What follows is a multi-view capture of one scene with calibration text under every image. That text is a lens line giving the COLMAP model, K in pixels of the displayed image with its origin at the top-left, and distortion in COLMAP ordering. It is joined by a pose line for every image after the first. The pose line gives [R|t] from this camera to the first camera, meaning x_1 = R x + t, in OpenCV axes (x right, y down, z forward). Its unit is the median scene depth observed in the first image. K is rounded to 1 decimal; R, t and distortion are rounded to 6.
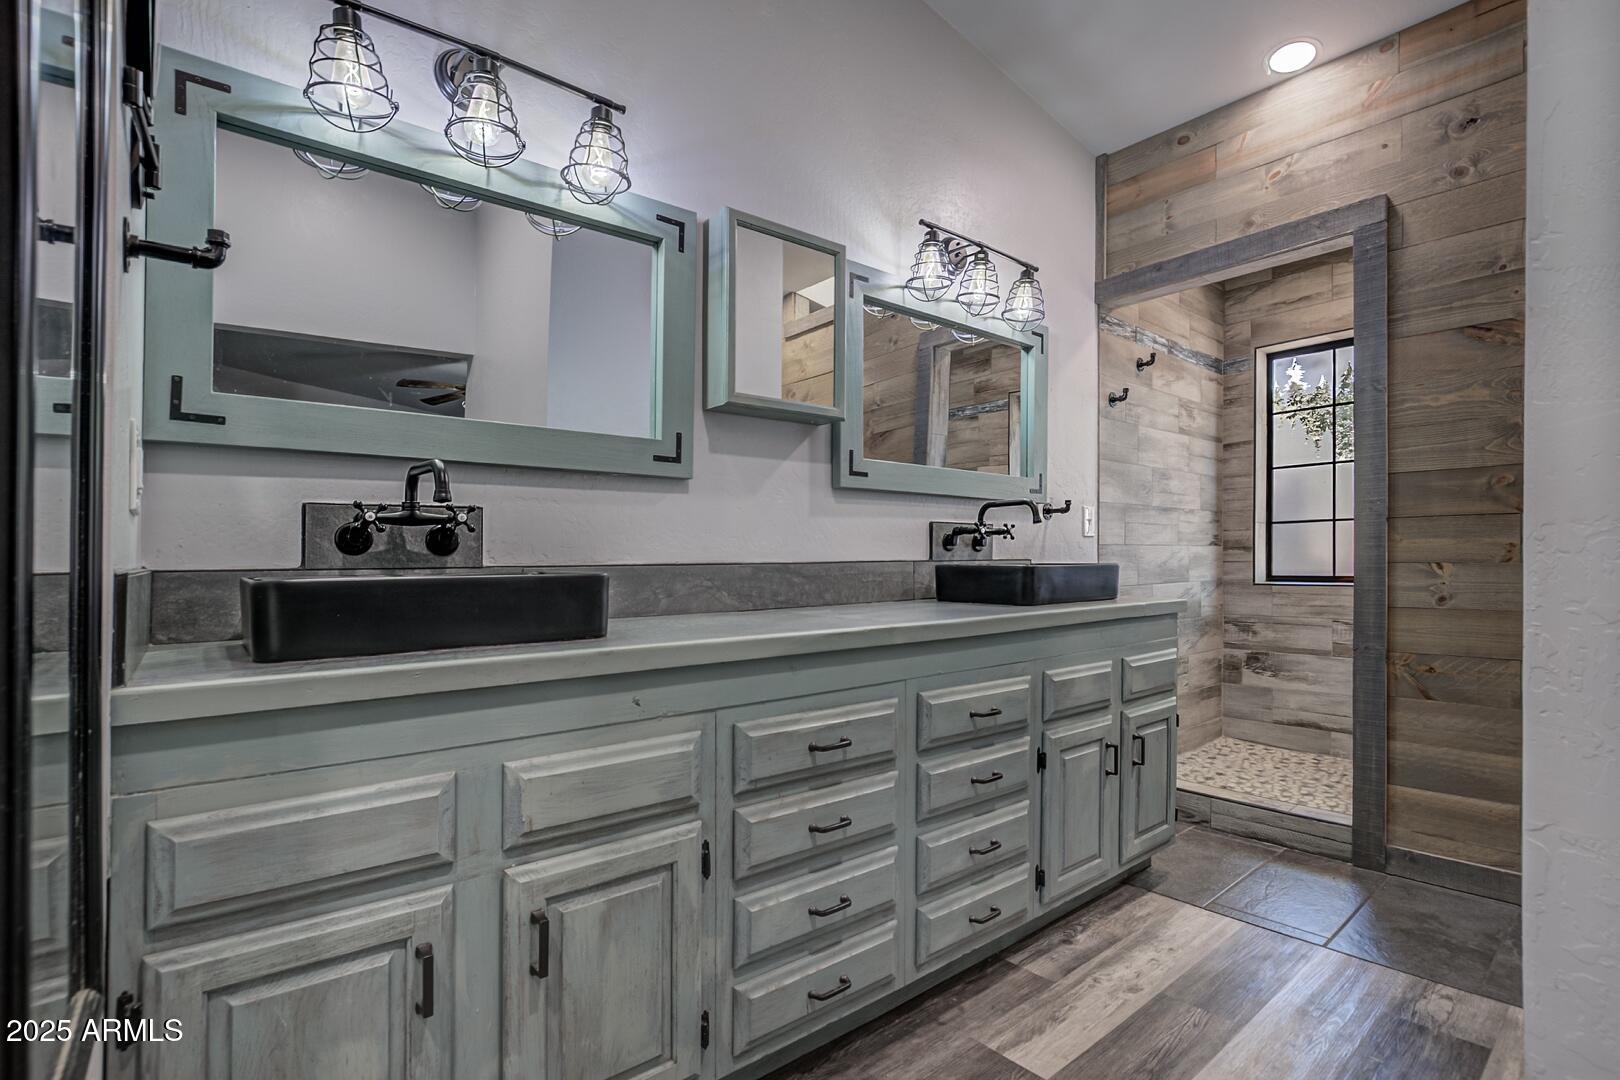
lens RADIAL K [[750.9, 0, 816.7], [0, 750.9, 540.1], [0, 0, 1]] dist [-0.030579, 0.001504]
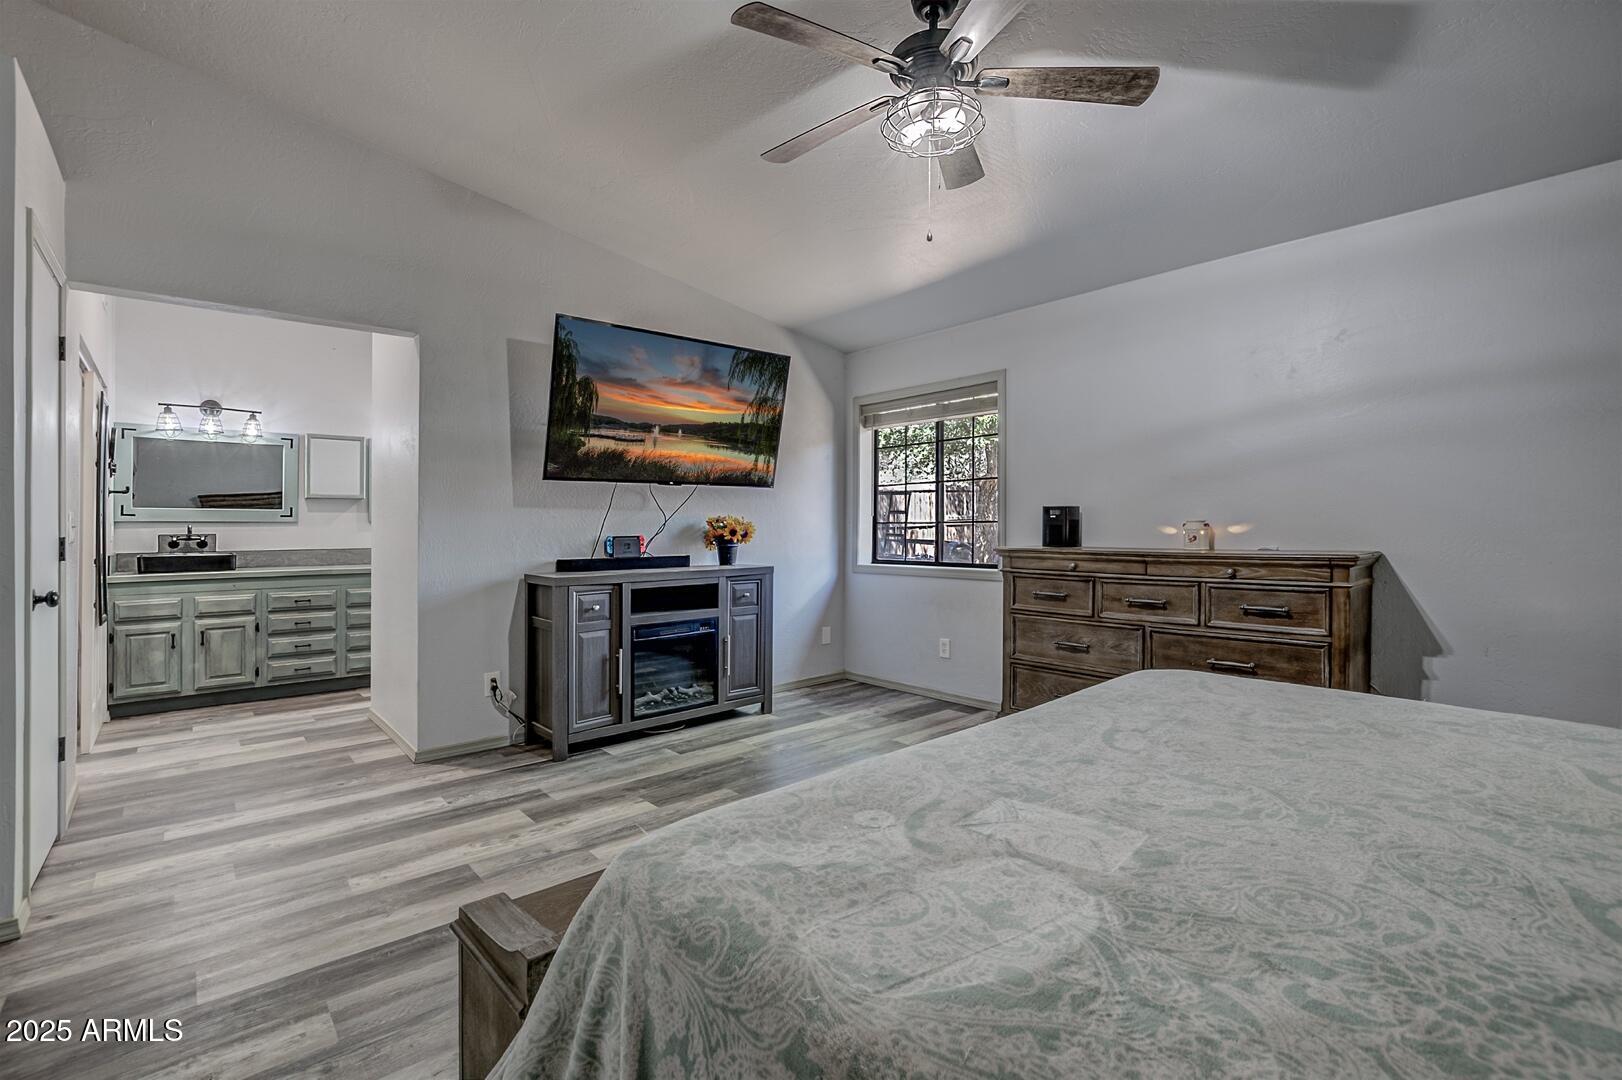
lens RADIAL K [[751.8, 0, 822.6], [0, 751.8, 512.6], [0, 0, 1]] dist [-0.030579, 0.001504]
pose [[0.999556, 0.002565, 0.029673, 2.558023], [-0.002503, 0.999995, -0.002146, -0.163937], [-0.029679, 0.002071, 0.999557, -2.805899]]
